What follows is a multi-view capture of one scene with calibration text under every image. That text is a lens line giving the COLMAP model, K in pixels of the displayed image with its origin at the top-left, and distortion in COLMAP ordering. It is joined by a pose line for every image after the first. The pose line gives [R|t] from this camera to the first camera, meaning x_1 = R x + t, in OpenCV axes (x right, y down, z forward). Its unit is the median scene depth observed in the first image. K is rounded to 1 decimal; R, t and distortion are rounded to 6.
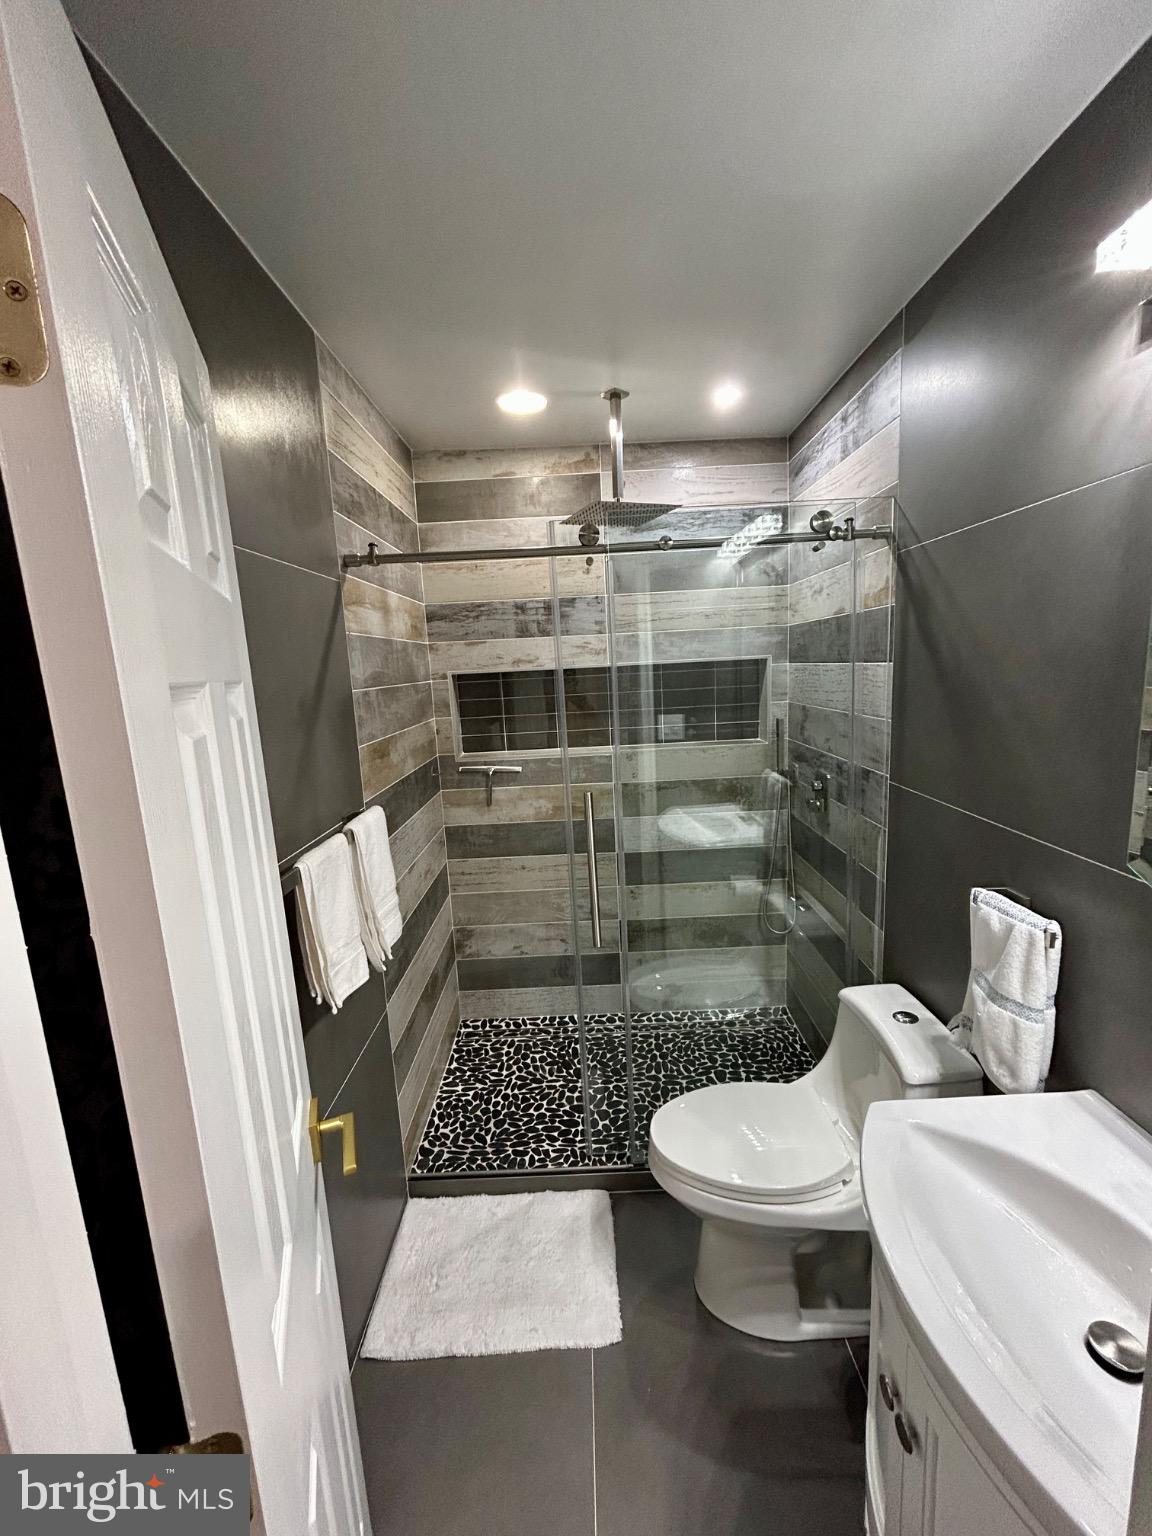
lens RADIAL K [[619.8, 0, 576.0], [0, 619.8, 768.0], [0, 0, 1]] dist [-0.000210, 0.001162]
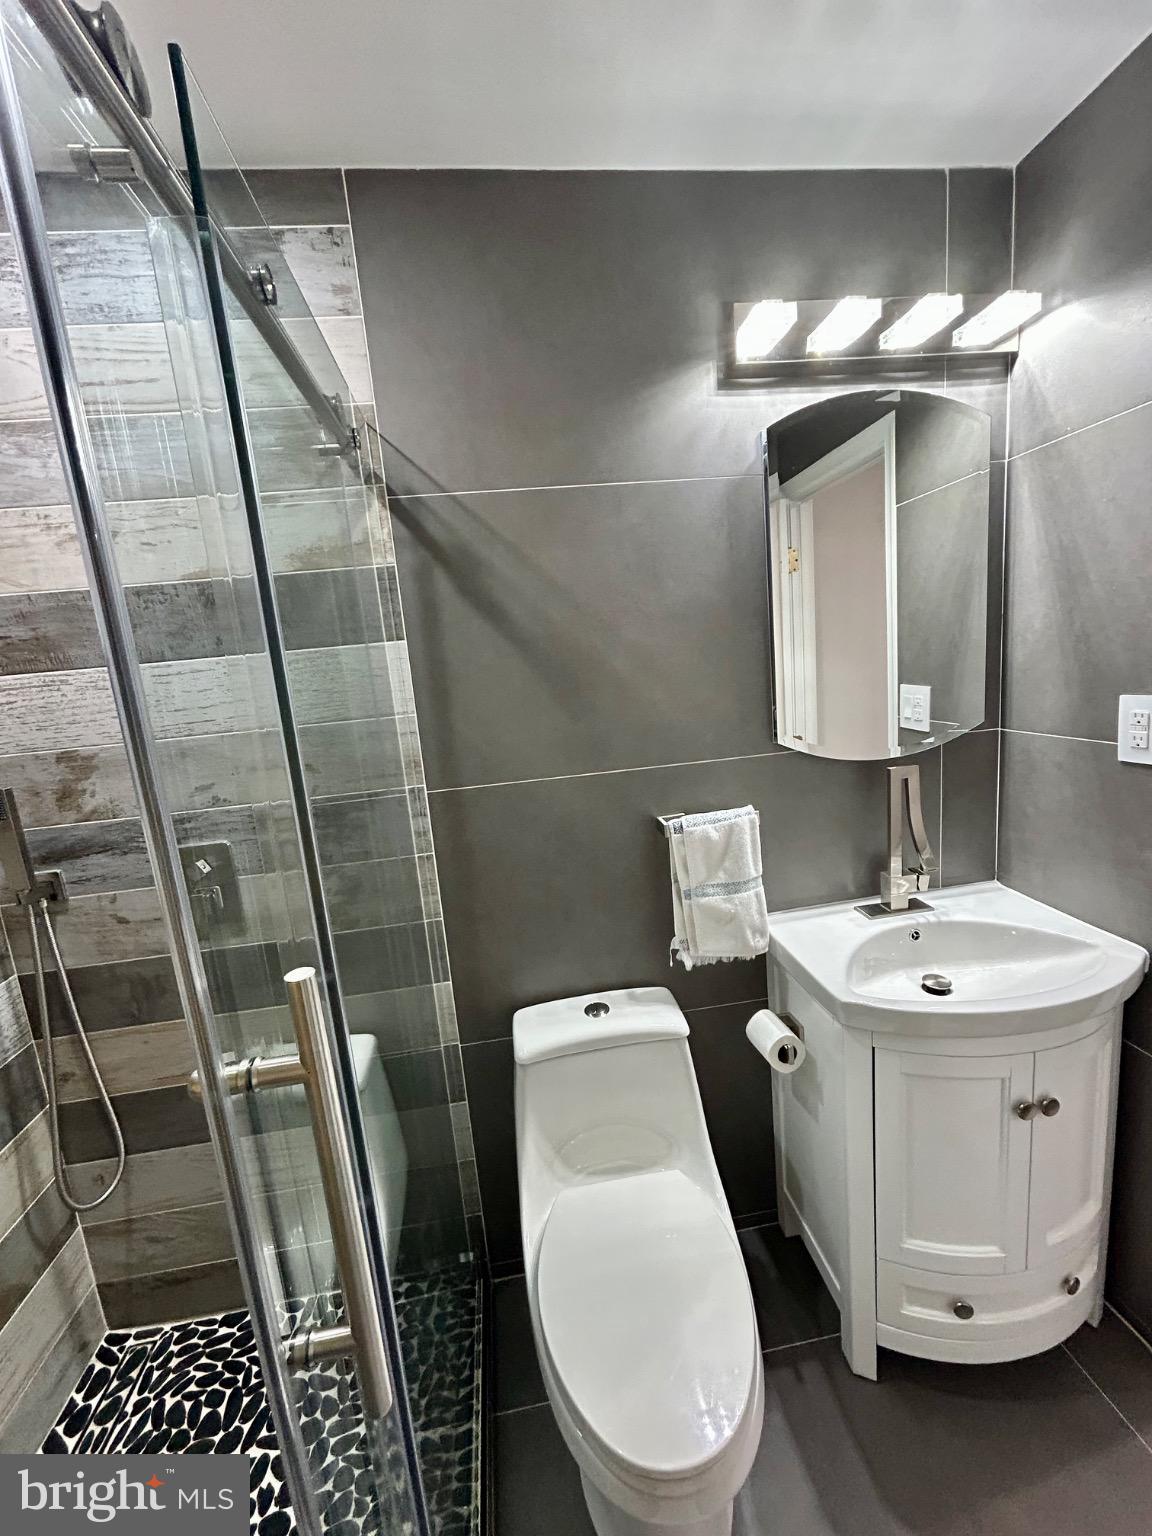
lens RADIAL K [[619.8, 0, 576.0], [0, 619.8, 768.0], [0, 0, 1]] dist [-0.000210, 0.001162]
pose [[-0.121721, -0.103515, 0.987152, -0.316036], [0.262169, 0.955874, 0.132562, -0.066717], [-0.957315, 0.274936, -0.089211, 0.949174]]
